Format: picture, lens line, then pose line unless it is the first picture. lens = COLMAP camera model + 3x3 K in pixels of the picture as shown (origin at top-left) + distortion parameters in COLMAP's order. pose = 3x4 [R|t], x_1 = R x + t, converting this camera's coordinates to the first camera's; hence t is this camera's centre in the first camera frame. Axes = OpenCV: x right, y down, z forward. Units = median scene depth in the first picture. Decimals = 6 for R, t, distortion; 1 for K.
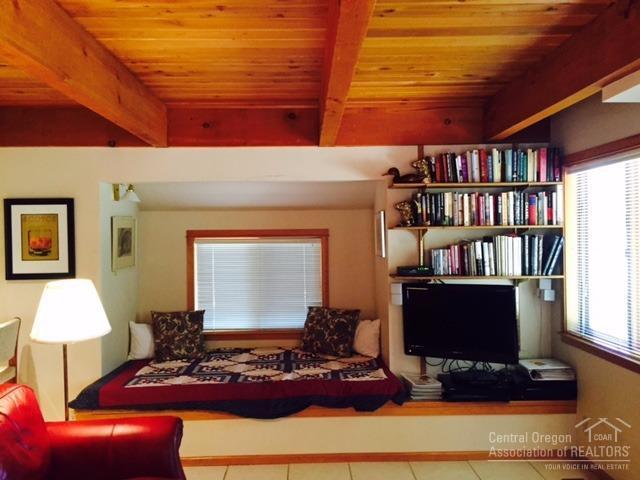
lens RADIAL K [[547.8, 0, 319.5], [0, 547.8, 239.8], [0, 0, 1]] dist [0.046719, -0.002530]
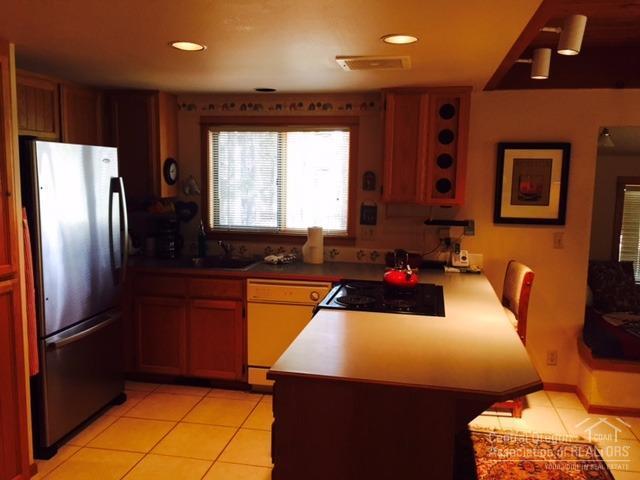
lens RADIAL K [[547.8, 0, 319.6], [0, 547.8, 241.6], [0, 0, 1]] dist [0.046719, -0.002530]
pose [[0.973688, 0.062473, -0.219155, -0.650532], [-0.033889, 0.990691, 0.131845, -0.016899], [0.225351, -0.120949, 0.966741, -0.059491]]
